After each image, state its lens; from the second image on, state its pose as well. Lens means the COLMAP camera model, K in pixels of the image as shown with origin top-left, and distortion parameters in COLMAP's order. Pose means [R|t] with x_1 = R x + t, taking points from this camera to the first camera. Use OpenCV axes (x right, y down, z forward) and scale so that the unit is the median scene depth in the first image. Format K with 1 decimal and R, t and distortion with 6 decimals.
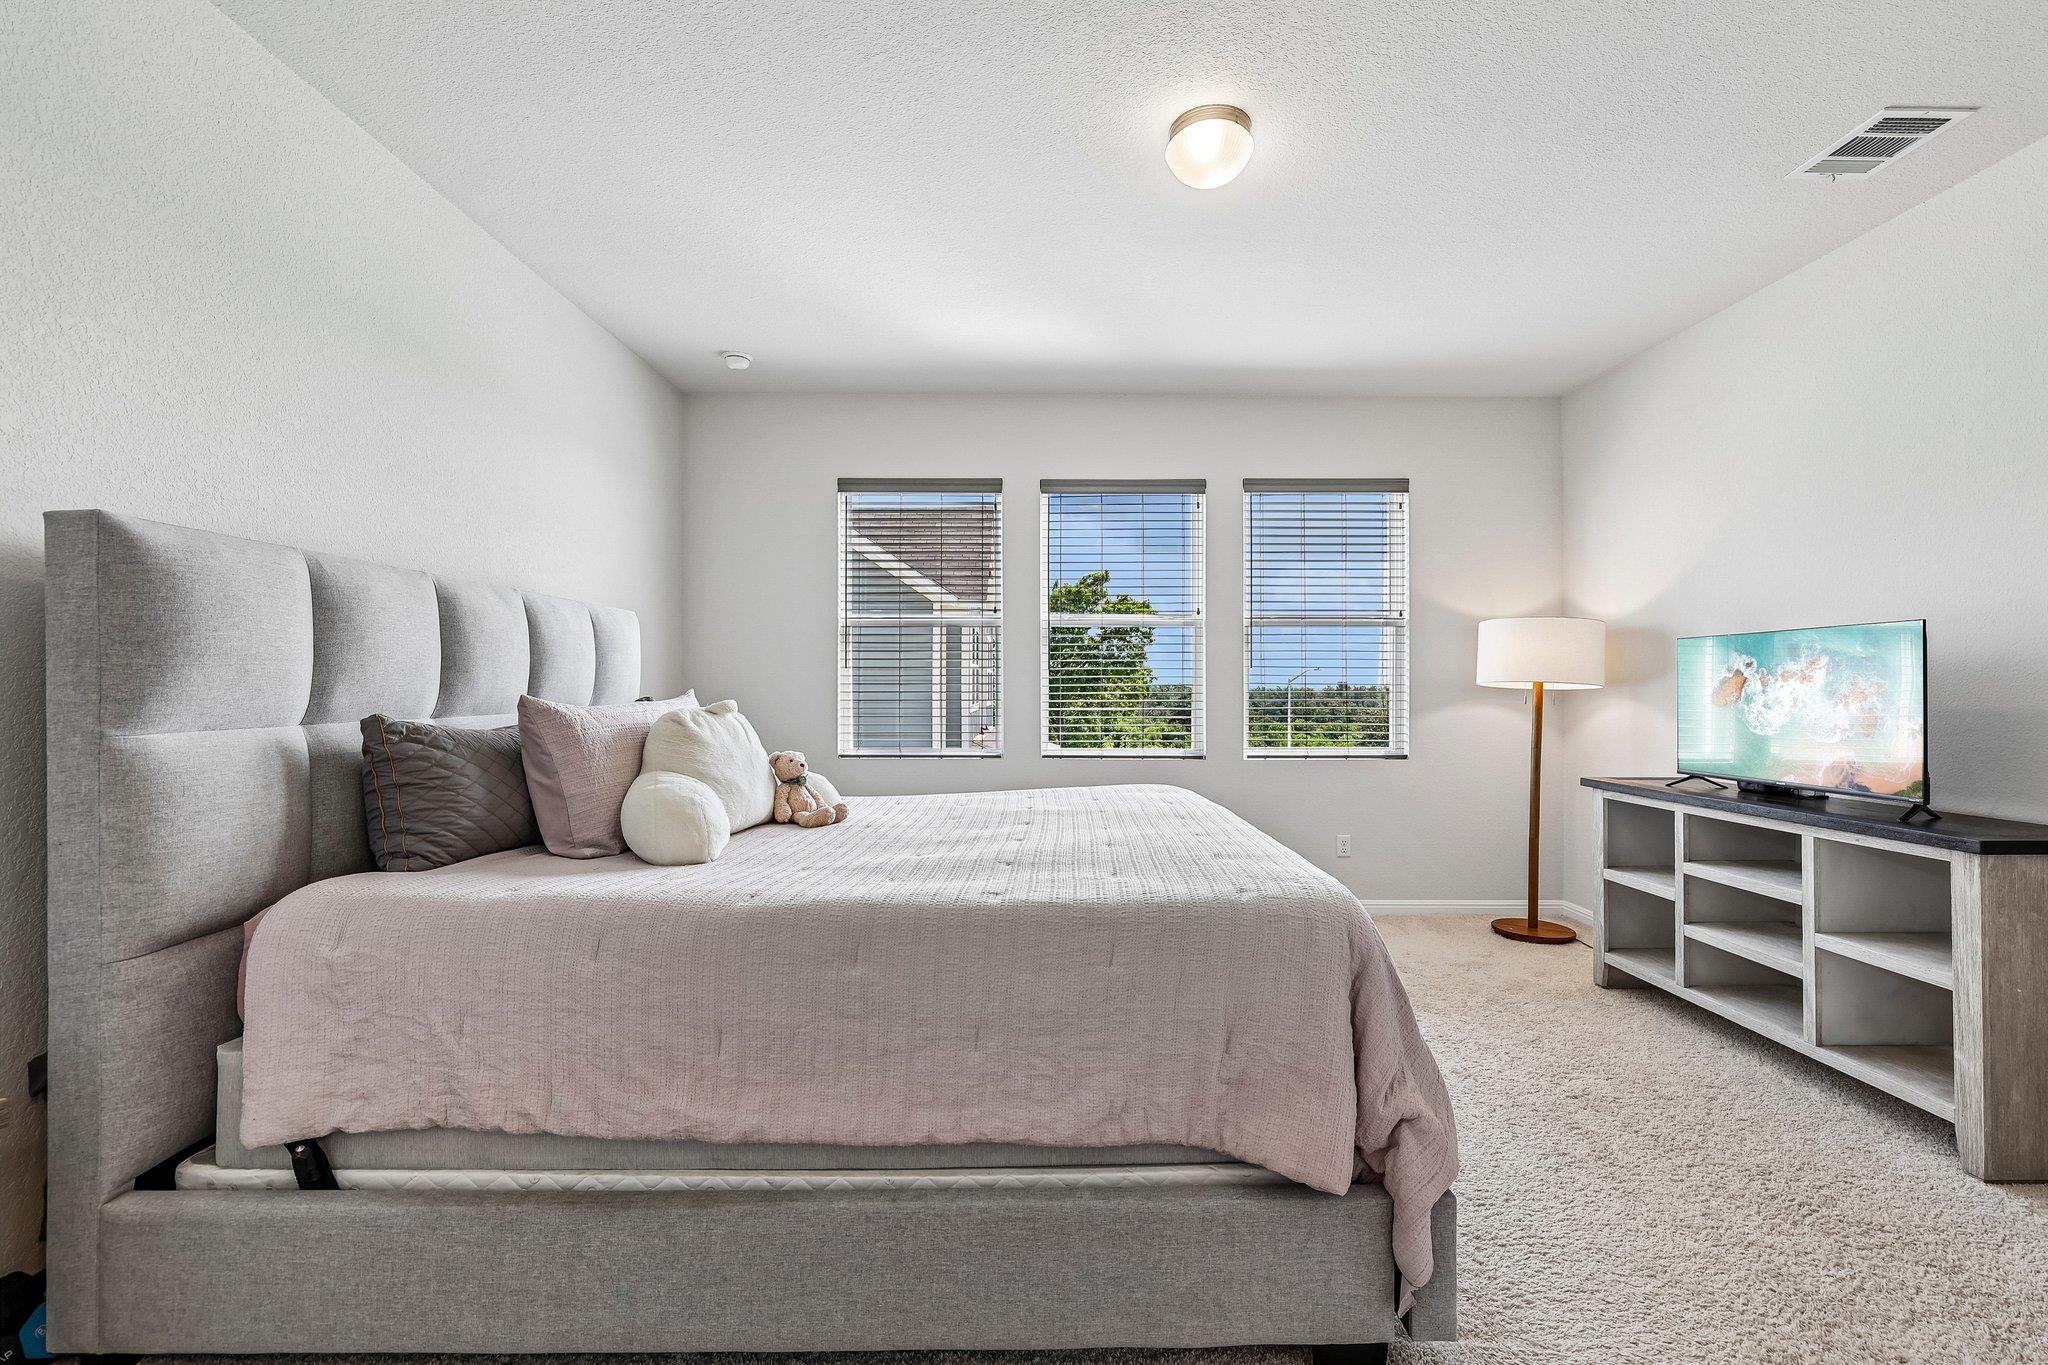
lens RADIAL K [[861.8, 0, 1028.0], [0, 861.8, 680.7], [0, 0, 1]] dist [-0.000179, -0.000277]
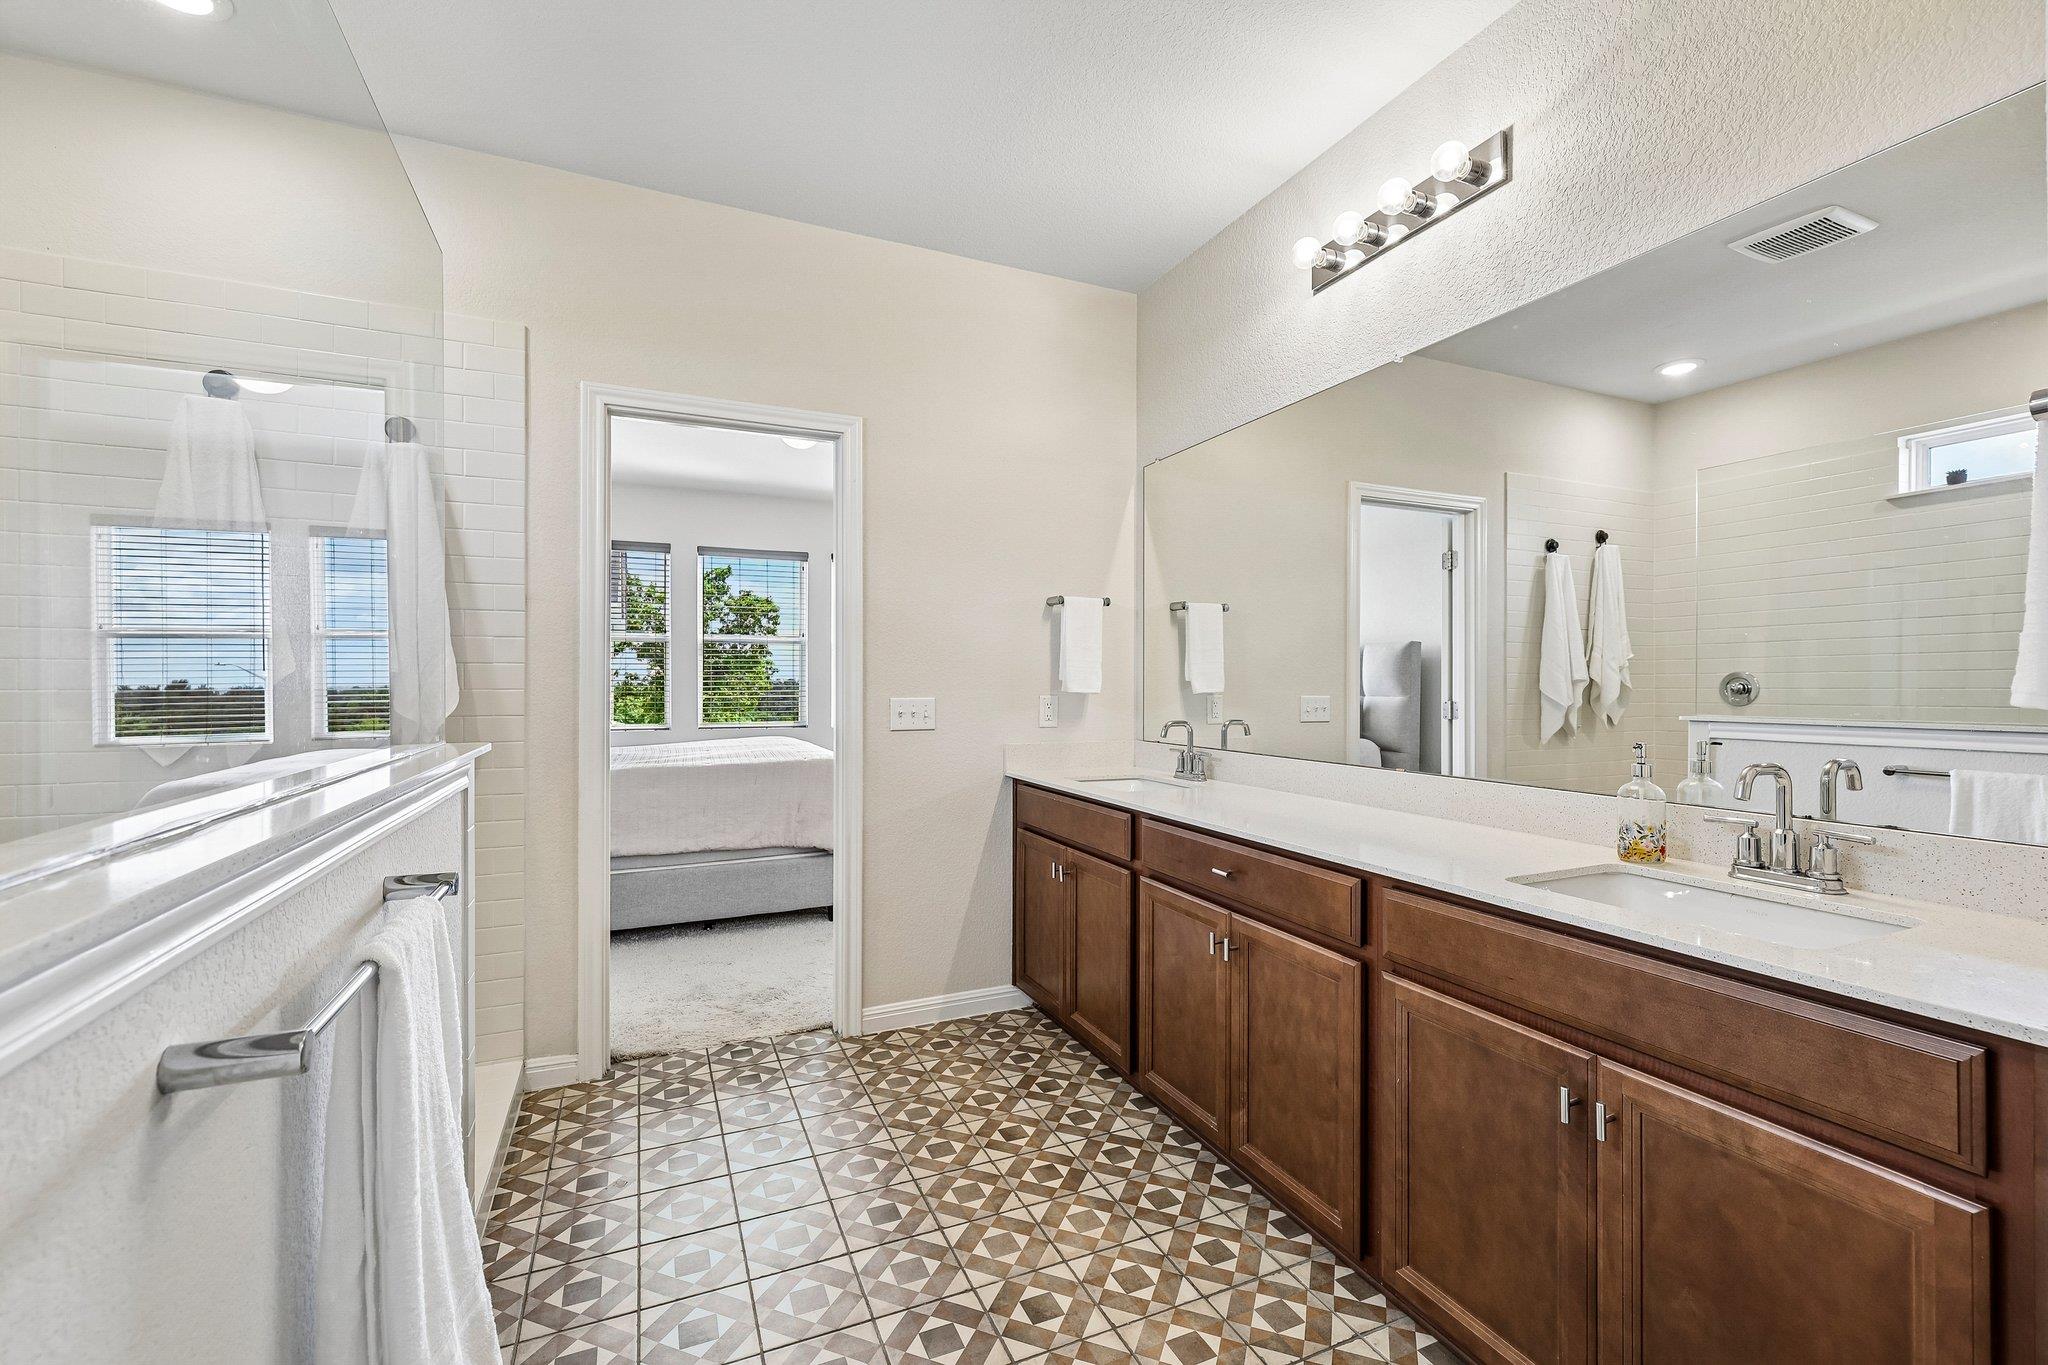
lens RADIAL K [[861.8, 0, 1028.0], [0, 861.8, 680.7], [0, 0, 1]] dist [-0.000179, -0.000277]
pose [[0.909582, 0.003072, 0.415512, -0.098833], [-0.004827, 0.999983, 0.003172, -0.004174], [-0.415496, -0.004891, 0.909582, -0.713427]]
